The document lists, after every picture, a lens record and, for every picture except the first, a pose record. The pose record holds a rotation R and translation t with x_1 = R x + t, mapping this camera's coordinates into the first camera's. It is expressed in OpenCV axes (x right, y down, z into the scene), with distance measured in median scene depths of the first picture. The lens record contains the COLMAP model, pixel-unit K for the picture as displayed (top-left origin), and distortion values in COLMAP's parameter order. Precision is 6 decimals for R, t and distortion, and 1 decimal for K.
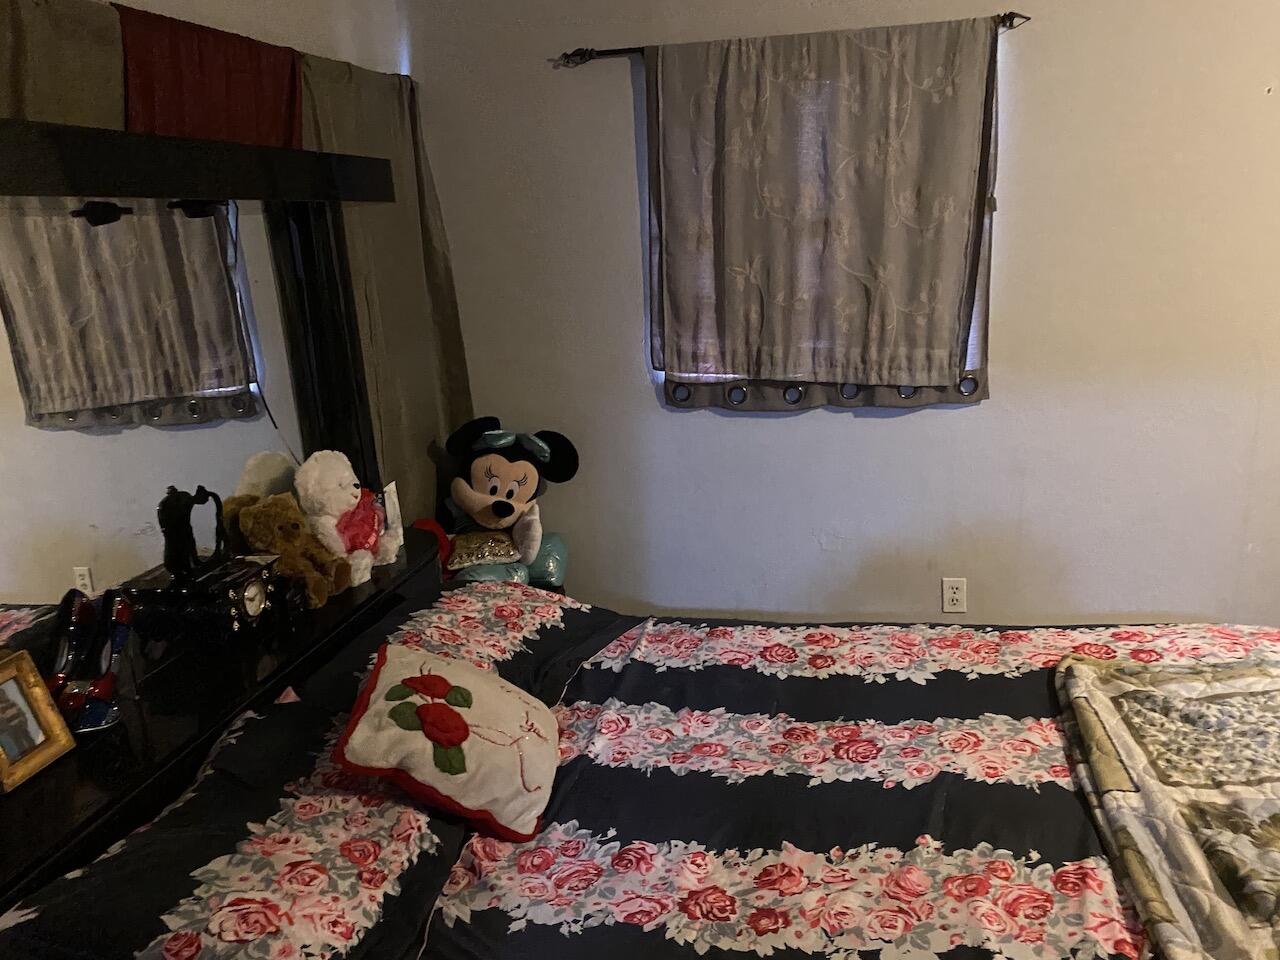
lens RADIAL K [[982.8, 0, 633.6], [0, 982.8, 478.6], [0, 0, 1]] dist [0.055380, -0.071599]
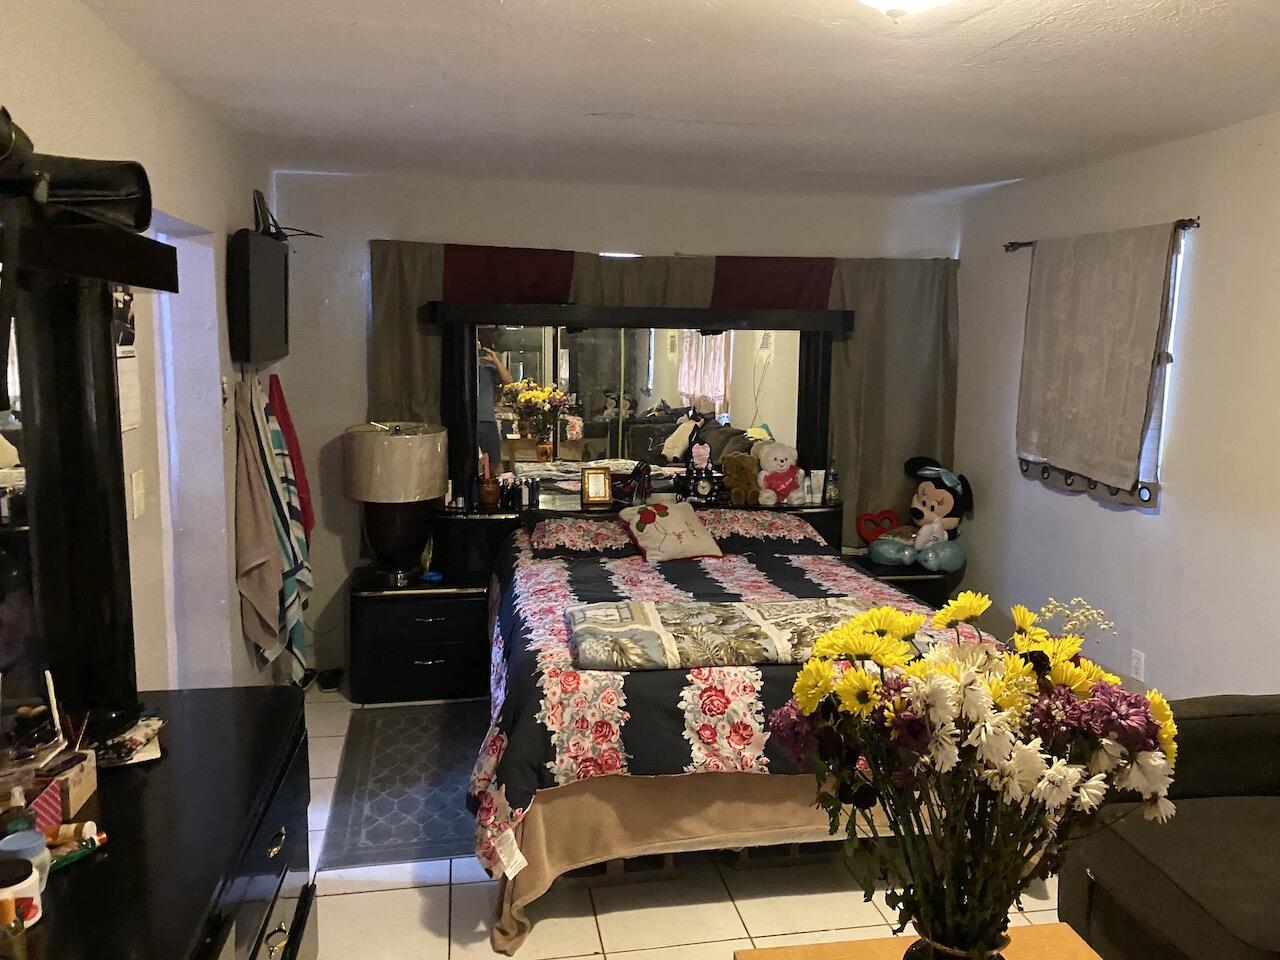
lens RADIAL K [[982.8, 0, 641.5], [0, 982.8, 479.7], [0, 0, 1]] dist [0.055380, -0.071599]
pose [[0.381622, 0.197575, -0.902956, 1.290913], [-0.265107, 0.959242, 0.097847, -0.068991], [0.885485, 0.202039, 0.418446, -0.120360]]
